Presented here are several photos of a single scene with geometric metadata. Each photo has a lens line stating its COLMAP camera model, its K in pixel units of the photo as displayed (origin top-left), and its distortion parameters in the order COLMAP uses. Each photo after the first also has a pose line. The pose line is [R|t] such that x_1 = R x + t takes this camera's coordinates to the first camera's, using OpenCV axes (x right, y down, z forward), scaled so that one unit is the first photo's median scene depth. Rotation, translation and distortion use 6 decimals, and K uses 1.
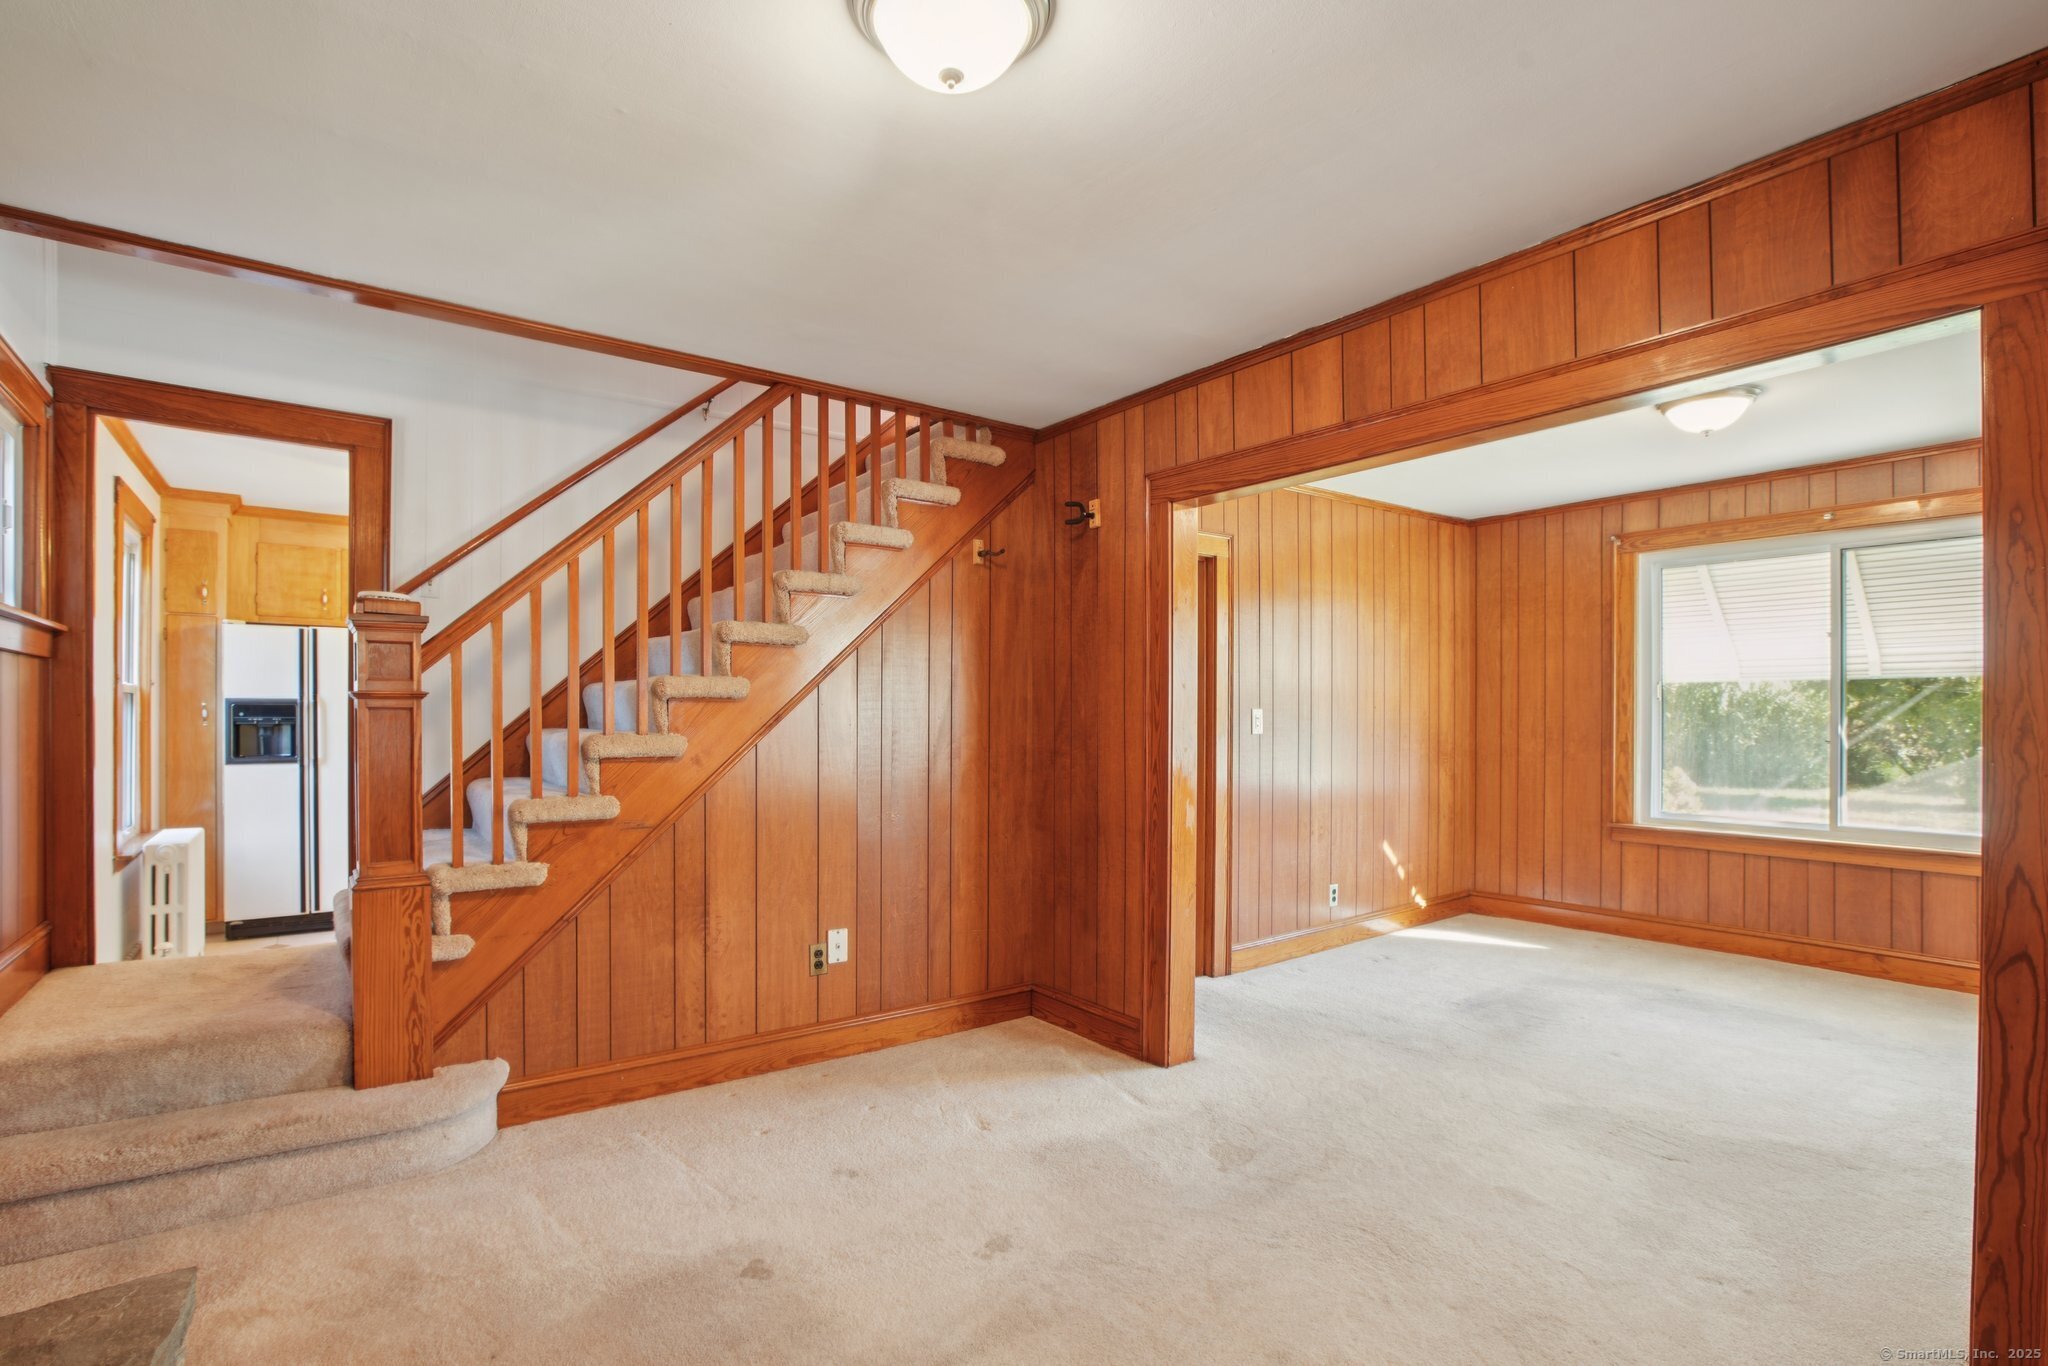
lens RADIAL K [[976.3, 0, 999.8], [0, 976.3, 720.8], [0, 0, 1]] dist [-0.000766, 0.000452]
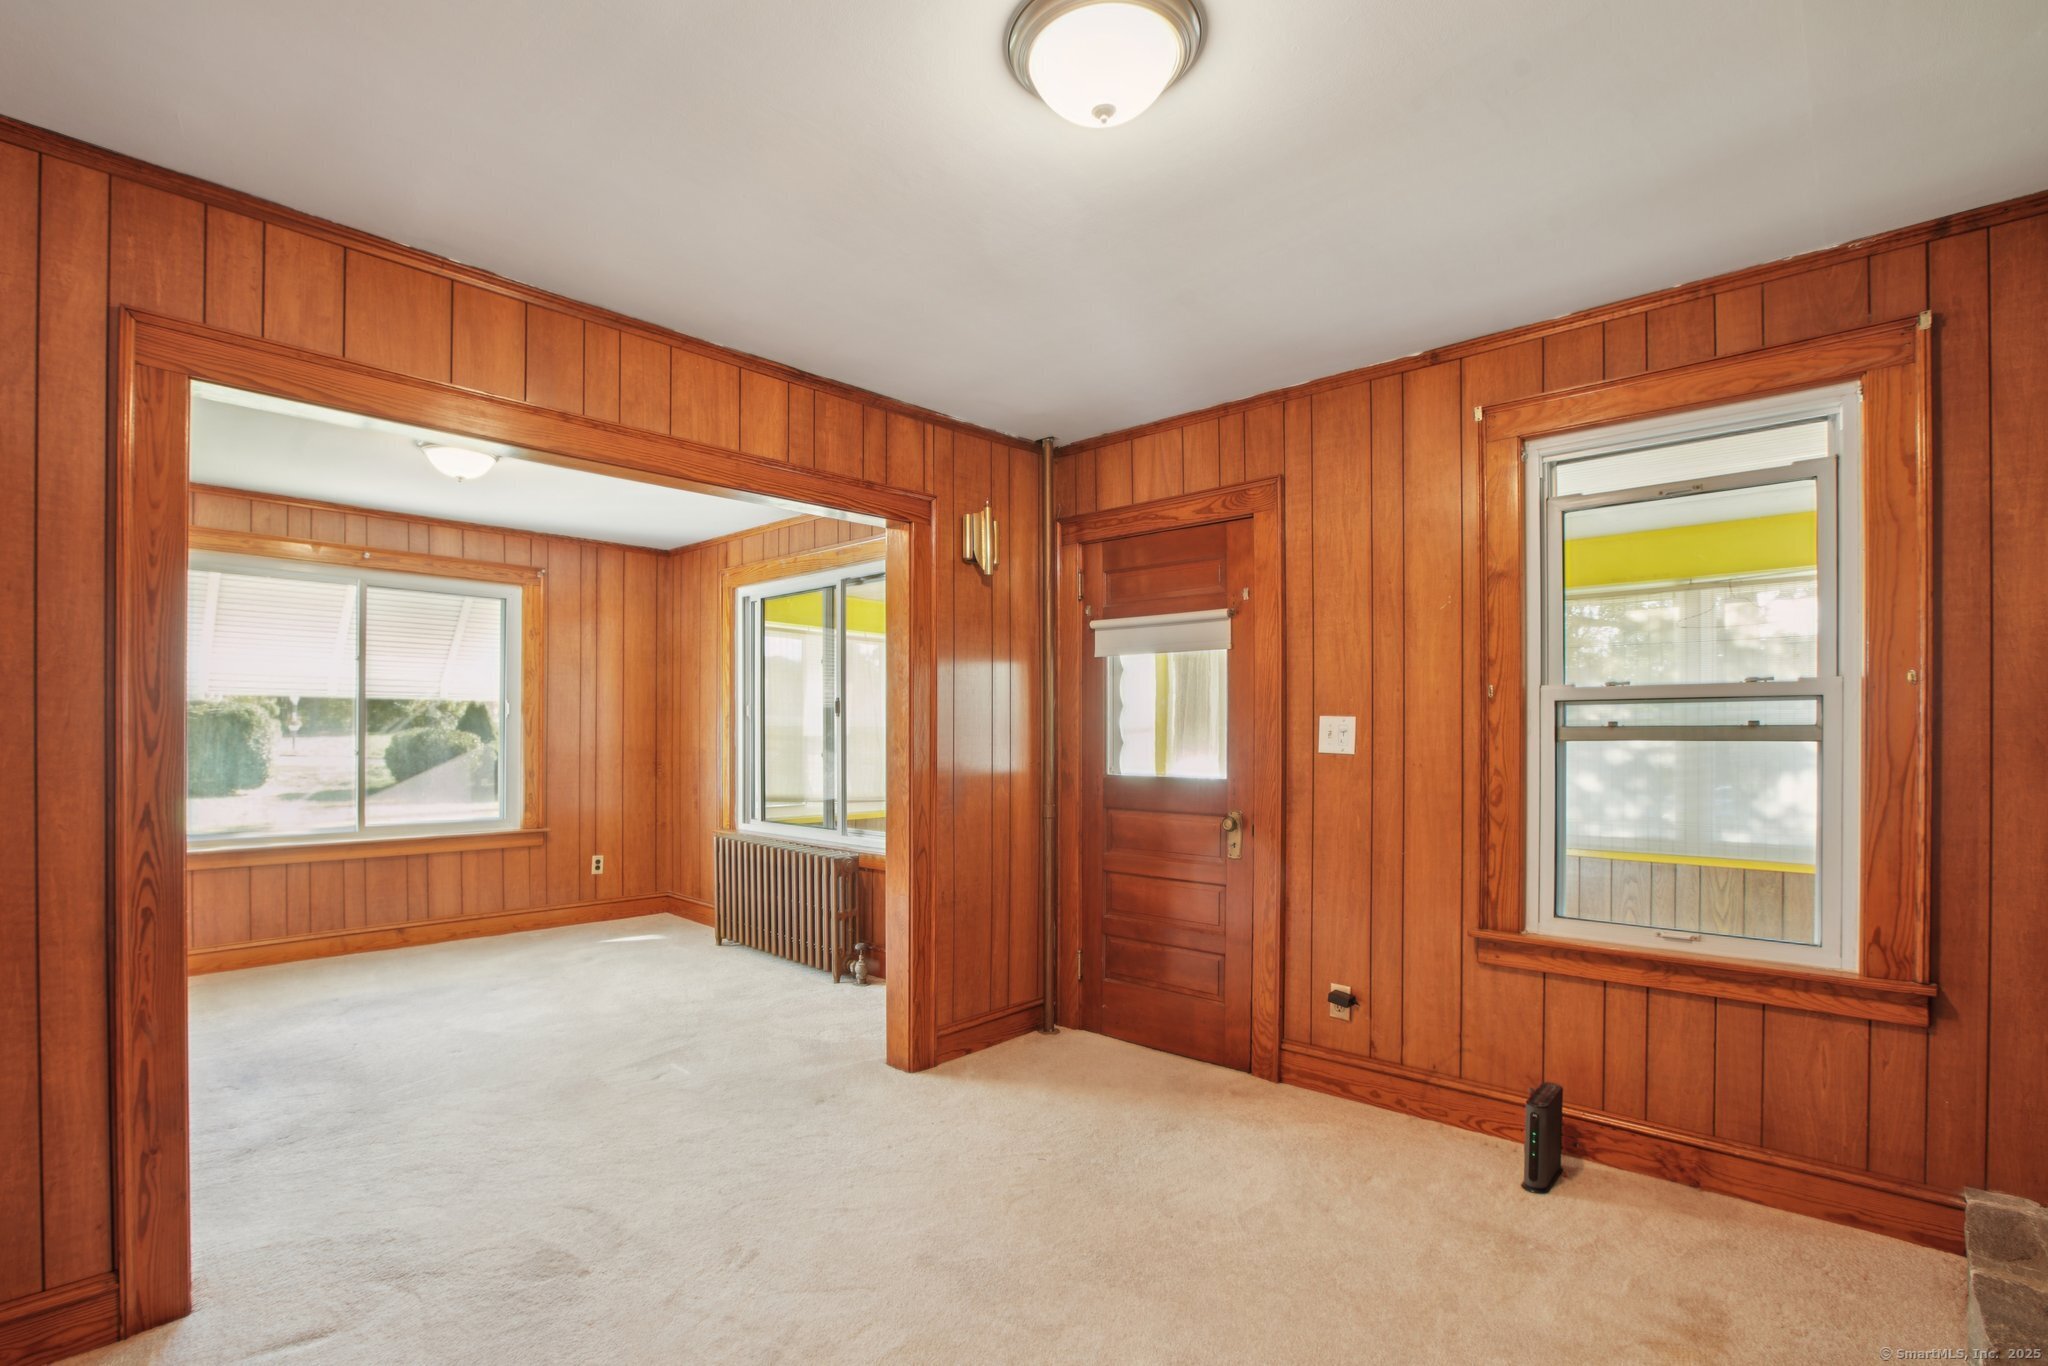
lens RADIAL K [[972.3, 0, 991.0], [0, 972.3, 738.0], [0, 0, 1]] dist [-0.056977, 0.021571]
pose [[-0.158575, -0.005760, 0.987330, -0.325580], [0.001269, 0.999981, 0.006037, -0.001602], [-0.987346, 0.002210, -0.158564, 0.405489]]
